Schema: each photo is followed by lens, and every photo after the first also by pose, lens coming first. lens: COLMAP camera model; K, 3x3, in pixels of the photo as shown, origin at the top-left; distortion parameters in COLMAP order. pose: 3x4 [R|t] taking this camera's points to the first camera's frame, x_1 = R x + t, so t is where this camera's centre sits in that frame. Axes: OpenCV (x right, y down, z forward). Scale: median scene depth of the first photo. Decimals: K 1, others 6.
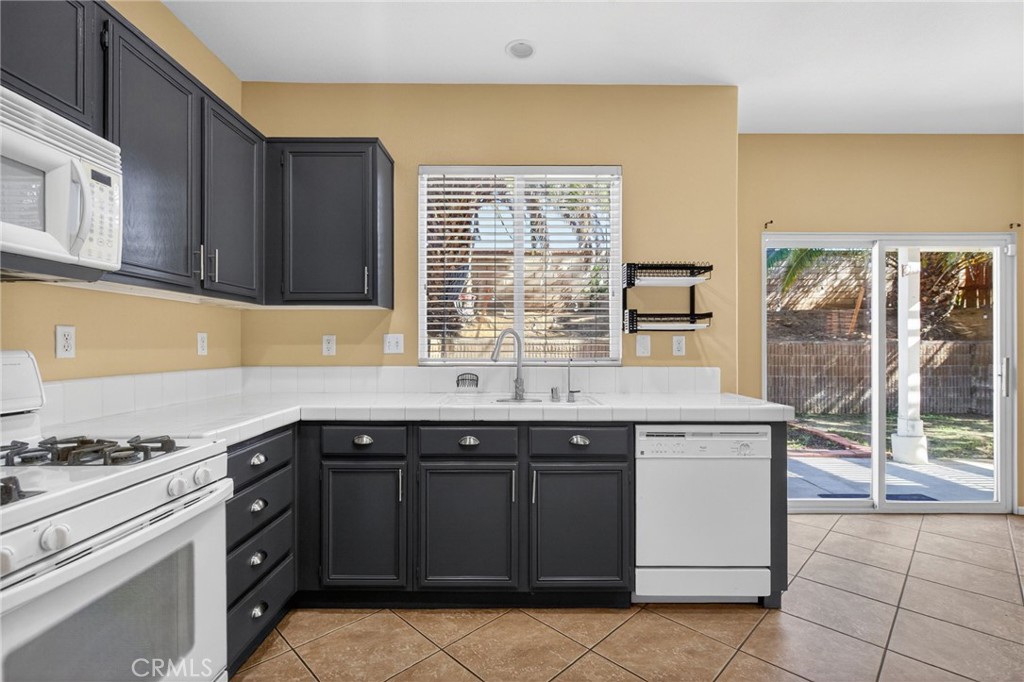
lens RADIAL K [[452.0, 0, 521.6], [0, 452.0, 343.9], [0, 0, 1]] dist [0.000413, 0.000079]
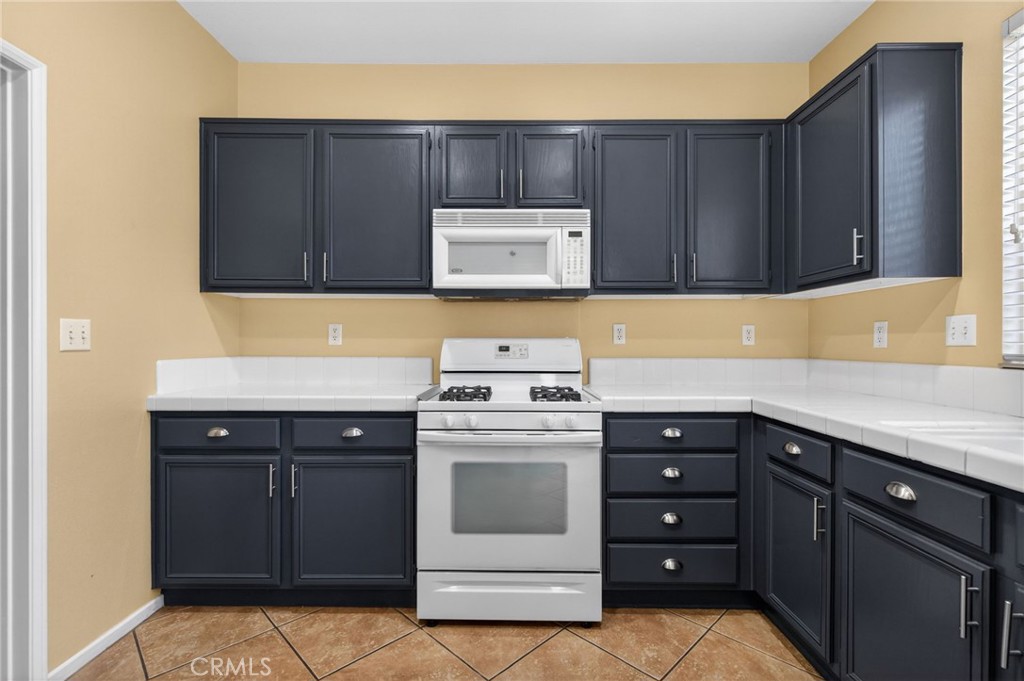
lens RADIAL K [[460.5, 0, 512.0], [0, 460.5, 340.5], [0, 0, 1]] dist [0.000188, -0.000271]
pose [[-0.006474, -0.003879, -0.999972, 0.488745], [0.003310, 0.999987, -0.003900, 0.018762], [0.999974, -0.003335, -0.006461, 0.499755]]
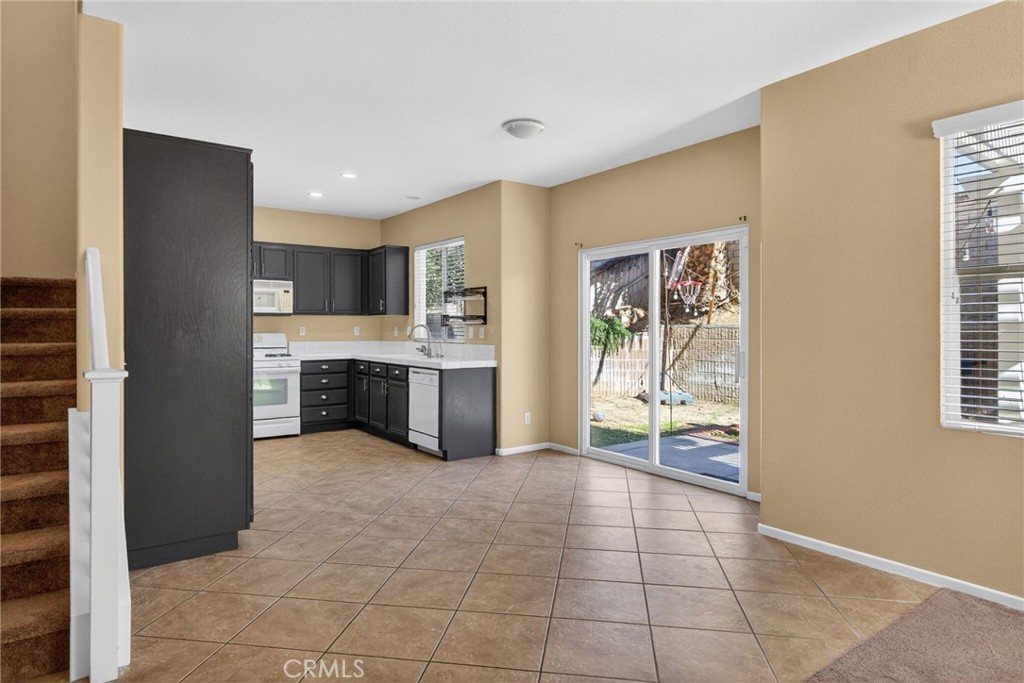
lens RADIAL K [[596.3, 0, 507.5], [0, 596.3, 321.7], [0, 0, 1]] dist [0.020914, -0.000004]
pose [[0.592269, -0.008743, -0.805693, 2.999347], [0.003354, 0.999959, -0.008385, -0.024197], [0.805734, 0.002264, 0.592274, -0.391531]]
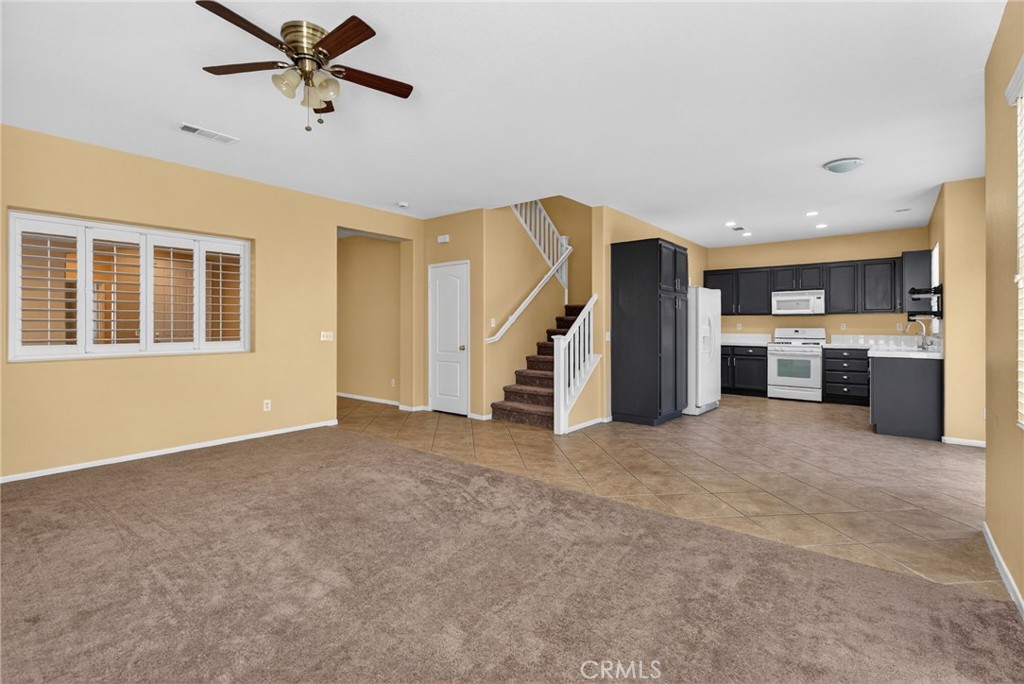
lens RADIAL K [[472.6, 0, 507.4], [0, 472.6, 325.9], [0, 0, 1]] dist [0.001162, 0.000127]
pose [[-0.633916, -0.002032, -0.773400, 3.951098], [0.003314, 0.999980, -0.005344, 0.003925], [0.773395, -0.005951, -0.633896, 1.116815]]
